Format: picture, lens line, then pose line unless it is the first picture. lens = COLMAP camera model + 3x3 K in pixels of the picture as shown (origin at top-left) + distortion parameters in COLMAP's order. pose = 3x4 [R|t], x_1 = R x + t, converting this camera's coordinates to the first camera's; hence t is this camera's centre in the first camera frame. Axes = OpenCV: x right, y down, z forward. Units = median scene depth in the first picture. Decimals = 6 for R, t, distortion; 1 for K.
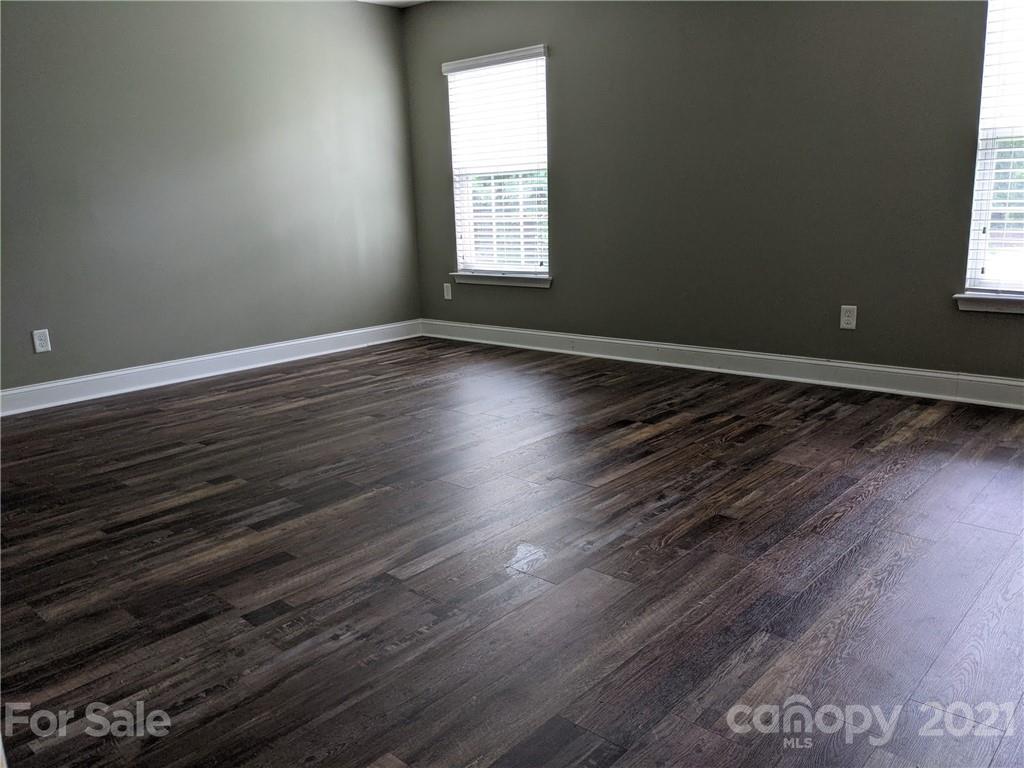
lens RADIAL K [[806.2, 0, 513.7], [0, 806.2, 386.8], [0, 0, 1]] dist [0.049183, -0.066433]
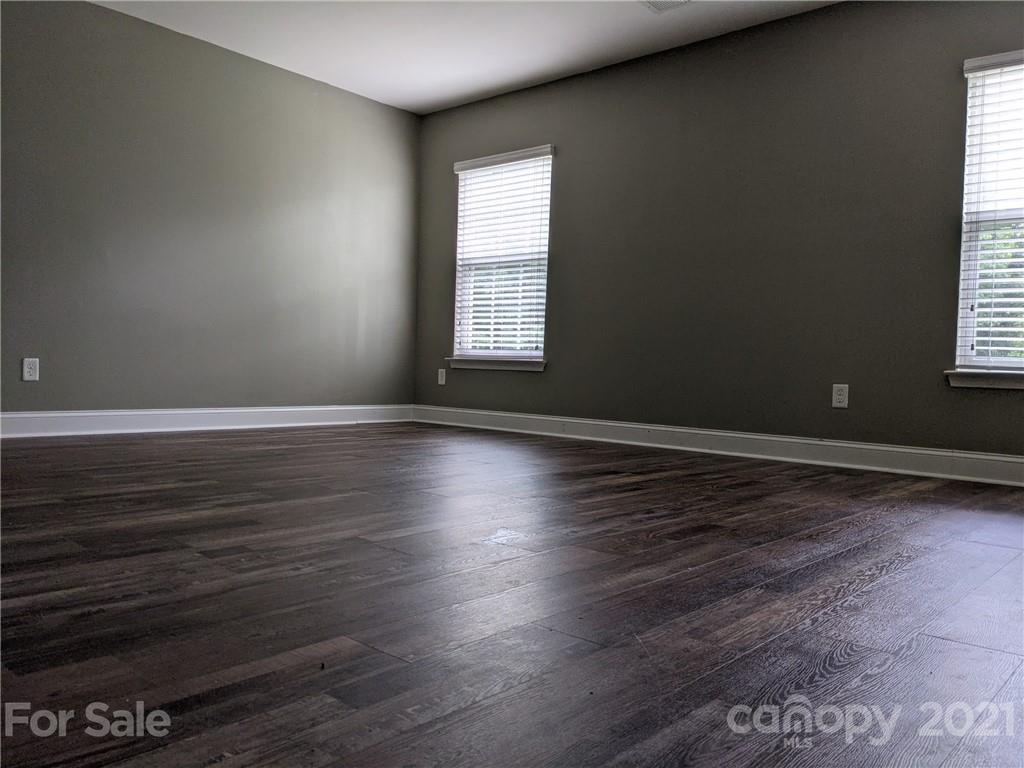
lens RADIAL K [[806.2, 0, 510.0], [0, 806.2, 385.4], [0, 0, 1]] dist [0.049183, -0.066433]
pose [[0.997775, 0.066663, 0.001114, 0.004534], [-0.065152, 0.978432, -0.196023, 0.142607], [-0.014157, 0.195515, 0.980599, 0.025431]]
